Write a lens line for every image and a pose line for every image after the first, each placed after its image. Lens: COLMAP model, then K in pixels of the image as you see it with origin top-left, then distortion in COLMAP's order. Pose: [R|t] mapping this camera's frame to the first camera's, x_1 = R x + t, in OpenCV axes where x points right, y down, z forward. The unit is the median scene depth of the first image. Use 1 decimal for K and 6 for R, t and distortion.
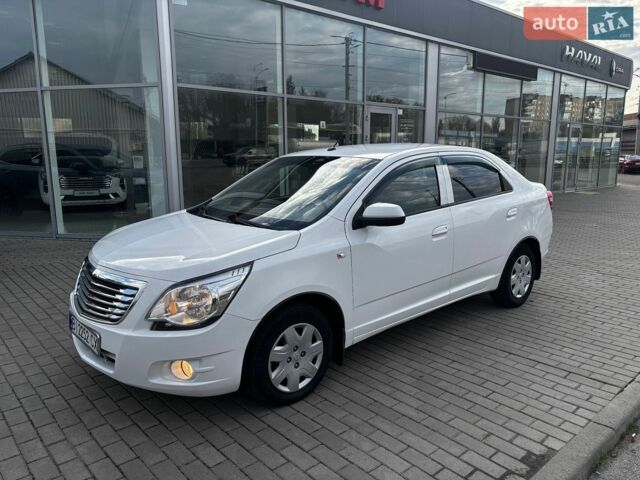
lens RADIAL K [[484.5, 0, 316.0], [0, 484.5, 239.1], [0, 0, 1]] dist [0.045993, -0.049302]
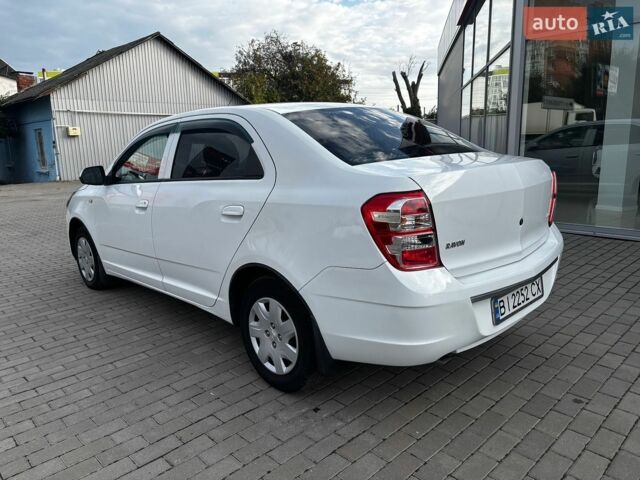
lens RADIAL K [[484.5, 0, 316.7], [0, 484.5, 239.3], [0, 0, 1]] dist [0.045993, -0.049302]
pose [[0.046608, 0.202154, -0.978244, 1.329114], [-0.145809, 0.970196, 0.193544, -0.202559], [0.988214, 0.133616, 0.074694, 1.405232]]
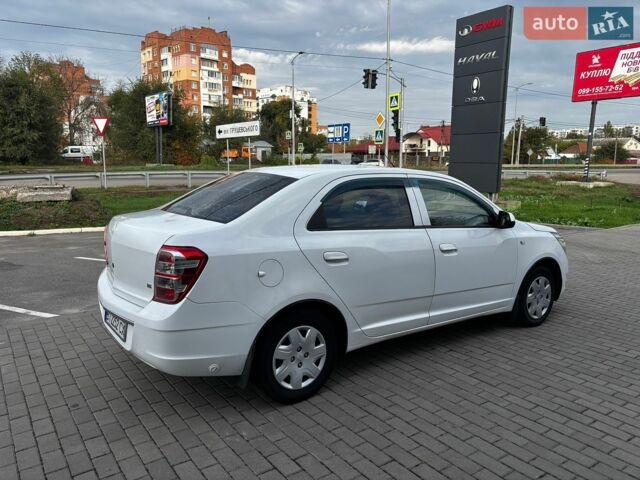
lens RADIAL K [[484.5, 0, 315.7], [0, 484.5, 243.8], [0, 0, 1]] dist [0.034873, -0.027879]
pose [[-0.994406, -0.018879, 0.103922, 0.123605], [0.016751, 0.943255, 0.331646, -0.489373], [-0.104286, 0.331532, -0.937663, 2.615721]]
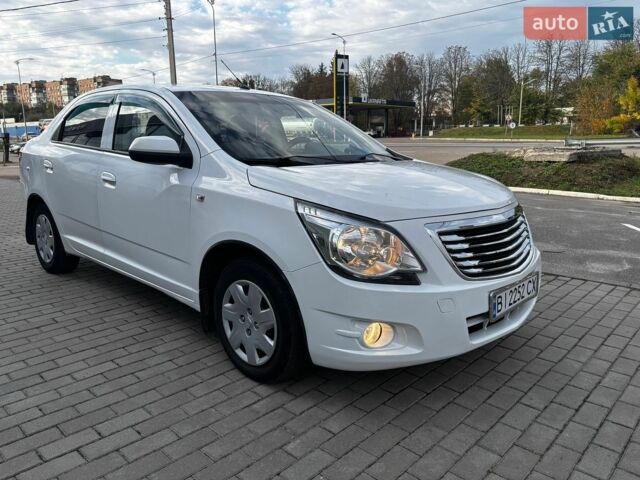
lens RADIAL K [[484.5, 0, 318.3], [0, 484.5, 239.0], [0, 0, 1]] dist [0.045993, -0.049302]
pose [[-0.095001, -0.194352, 0.976321, -1.056325], [0.183686, 0.960493, 0.209075, -0.105131], [-0.978383, 0.199199, -0.055549, 1.180351]]
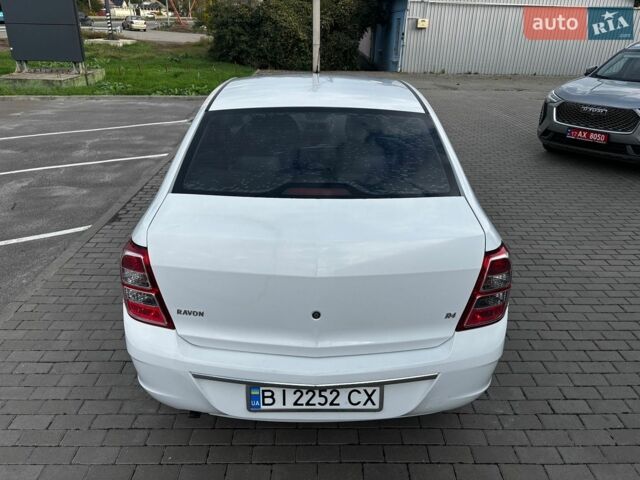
lens RADIAL K [[484.5, 0, 318.5], [0, 484.5, 239.4], [0, 0, 1]] dist [0.045993, -0.049302]
pose [[-0.656106, 0.301226, -0.691945, 0.986490], [-0.148772, 0.847266, 0.509908, -0.490600], [0.739859, 0.437496, -0.511083, 2.004848]]
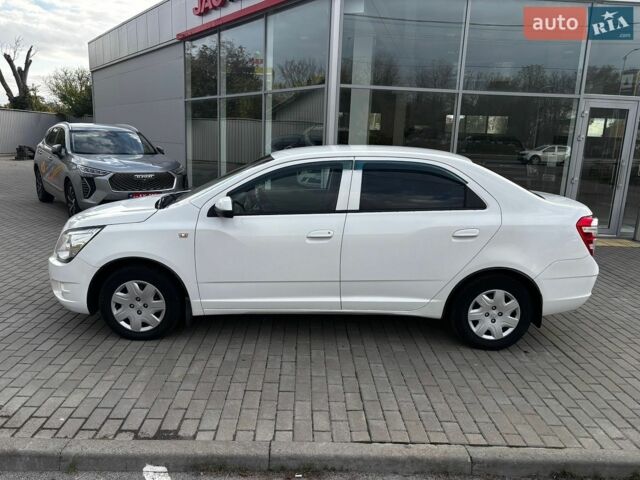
lens RADIAL K [[484.5, 0, 318.1], [0, 484.5, 238.6], [0, 0, 1]] dist [0.045993, -0.049302]
pose [[0.765884, 0.162209, -0.622182, 0.966457], [-0.154104, 0.985760, 0.067301, -0.083361], [0.624239, 0.044336, 0.779974, 0.242390]]
